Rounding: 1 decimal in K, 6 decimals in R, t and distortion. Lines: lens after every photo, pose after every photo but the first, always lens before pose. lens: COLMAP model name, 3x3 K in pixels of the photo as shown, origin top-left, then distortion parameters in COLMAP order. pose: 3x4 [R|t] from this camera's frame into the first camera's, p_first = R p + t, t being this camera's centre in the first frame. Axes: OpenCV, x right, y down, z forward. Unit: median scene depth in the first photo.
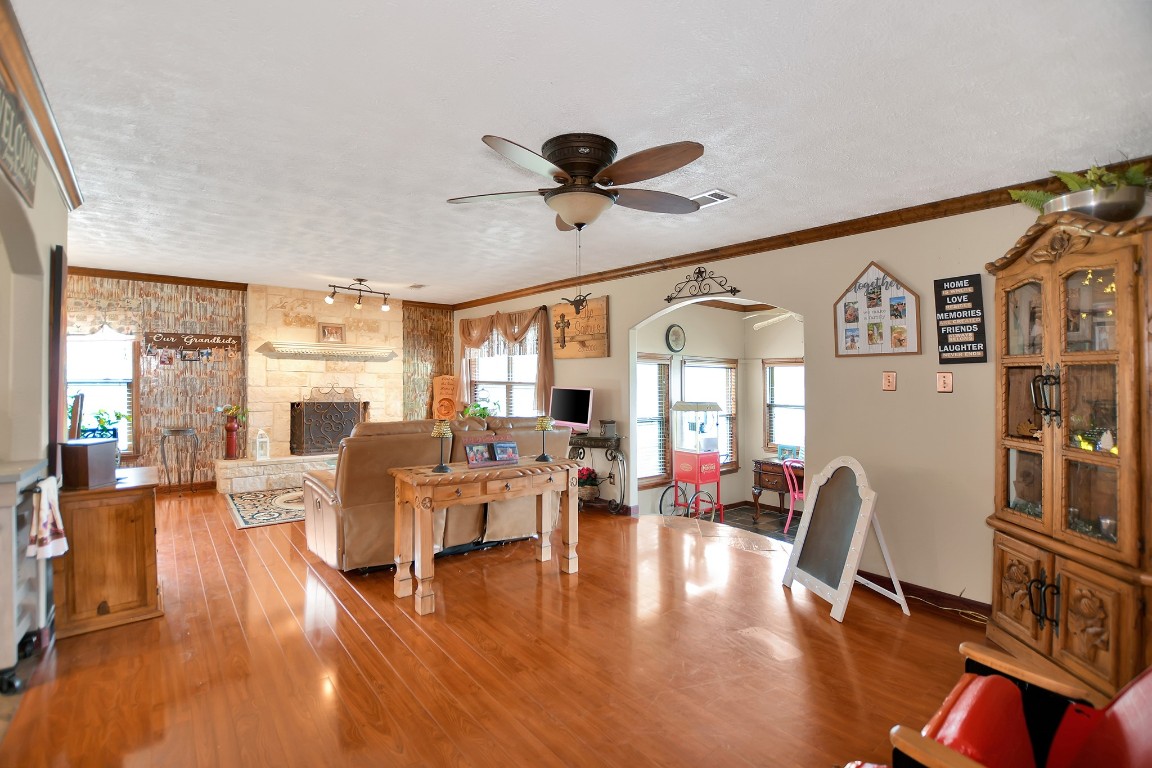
lens RADIAL K [[514.4, 0, 572.9], [0, 514.4, 393.5], [0, 0, 1]] dist [-0.037078, 0.000026]
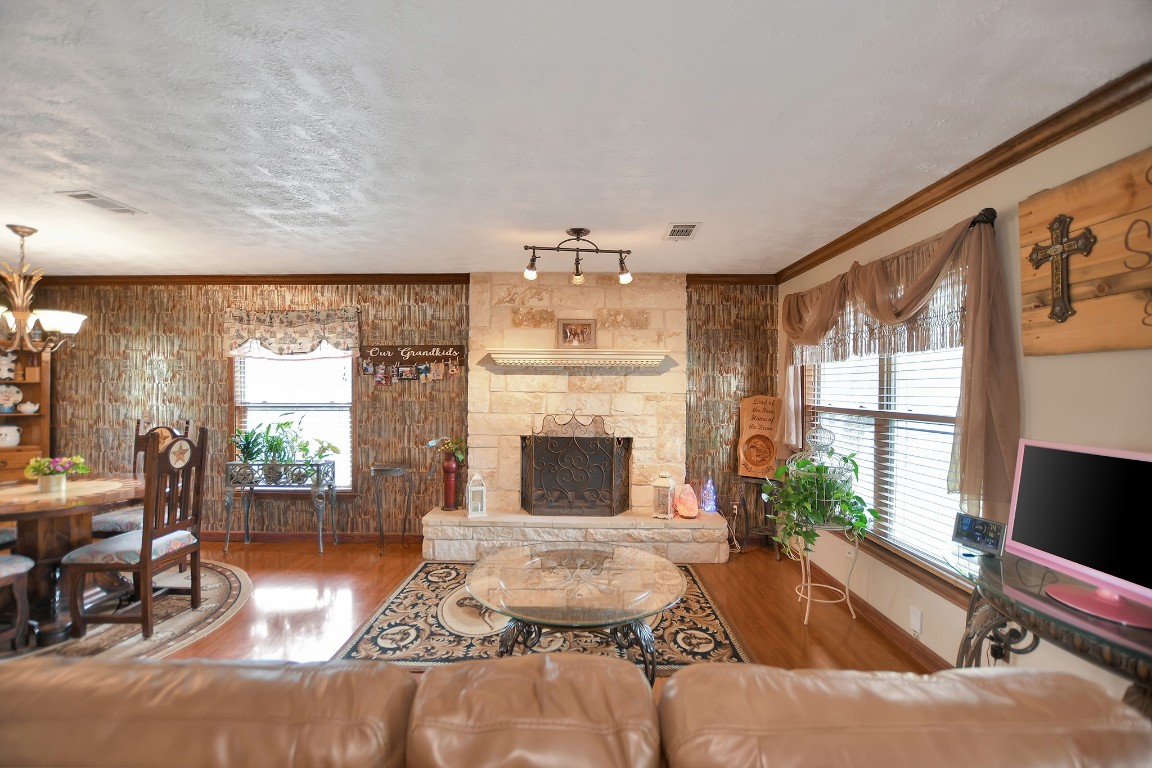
lens RADIAL K [[506.6, 0, 573.1], [0, 506.6, 393.9], [0, 0, 1]] dist [-0.030453, 0.000679]
pose [[0.765525, -0.001079, -0.643405, -0.053844], [-0.012705, 0.999778, -0.016793, -0.031061], [0.643280, 0.021030, 0.765342, 0.535891]]
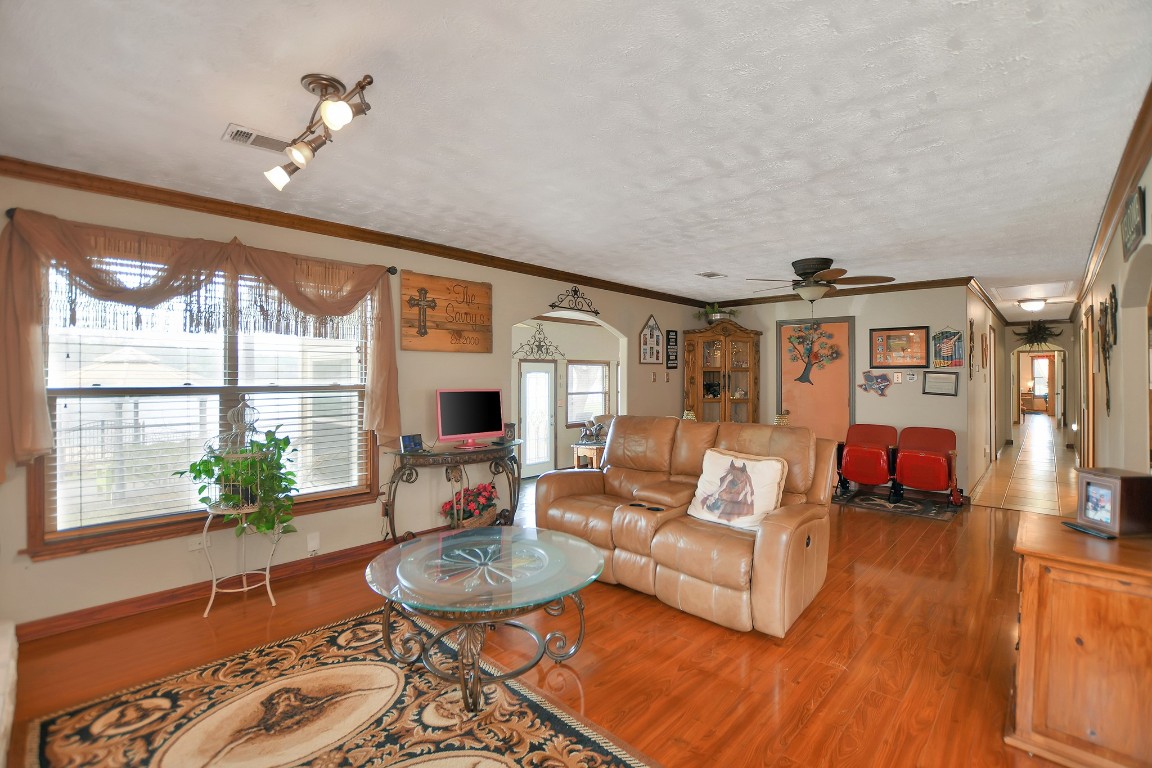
lens RADIAL K [[514.1, 0, 571.1], [0, 514.1, 378.8], [0, 0, 1]] dist [-0.033283, 0.000223]
pose [[-0.113608, -0.017949, 0.993364, -0.712775], [0.025319, 0.999460, 0.020954, -0.036484], [-0.993203, 0.027532, -0.113092, 0.833495]]
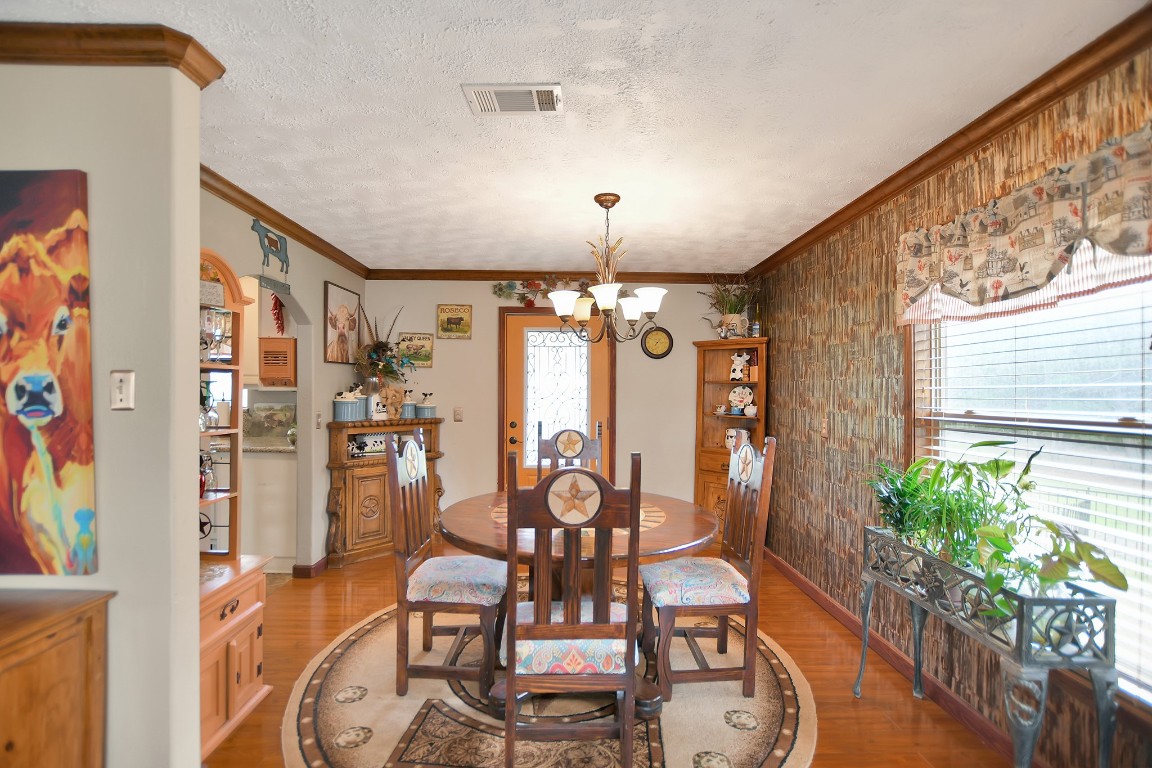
lens RADIAL K [[507.4, 0, 571.0], [0, 507.4, 388.8], [0, 0, 1]] dist [-0.032389, 0.000138]
pose [[-0.628732, -0.025256, -0.777212, -0.455191], [-0.039777, 0.999209, -0.000292, -0.031730], [0.776604, 0.030731, -0.629239, 0.821812]]
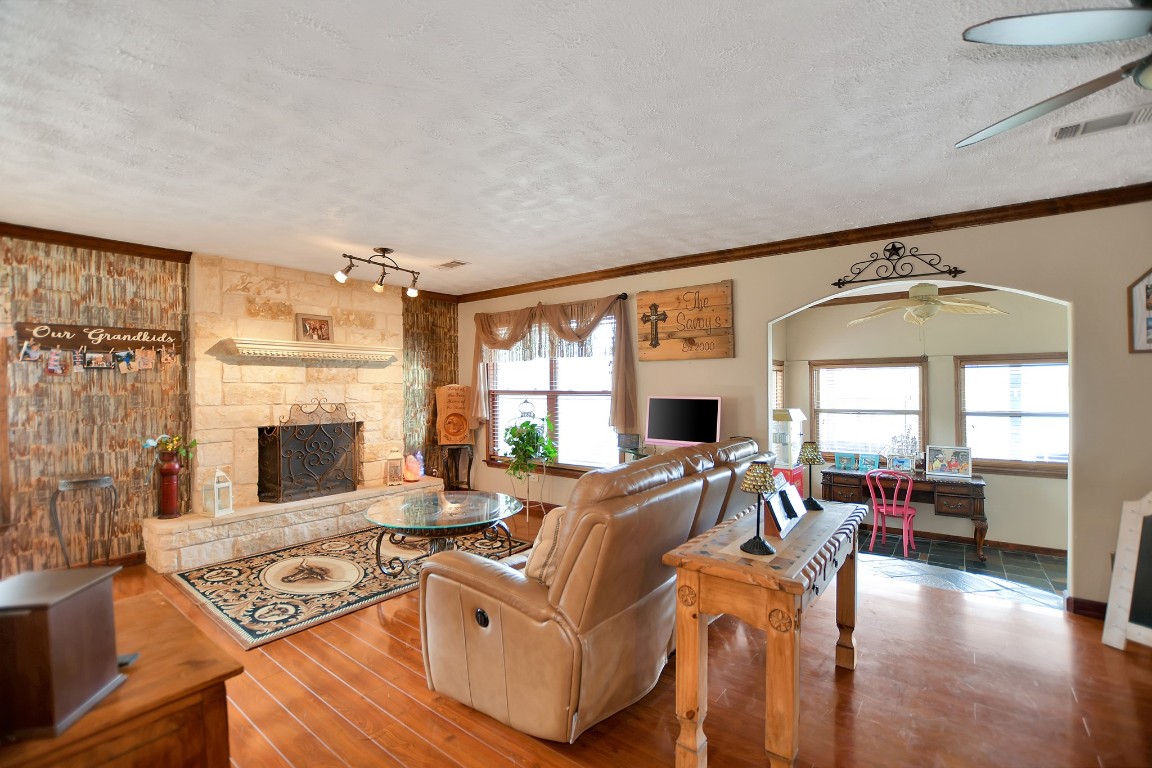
lens RADIAL K [[506.6, 0, 573.1], [0, 506.6, 393.9], [0, 0, 1]] dist [-0.030453, 0.000679]
pose [[0.976521, -0.022947, 0.214197, -0.295333], [0.025036, 0.999662, -0.007045, -0.013188], [-0.213963, 0.012242, 0.976765, 0.253522]]
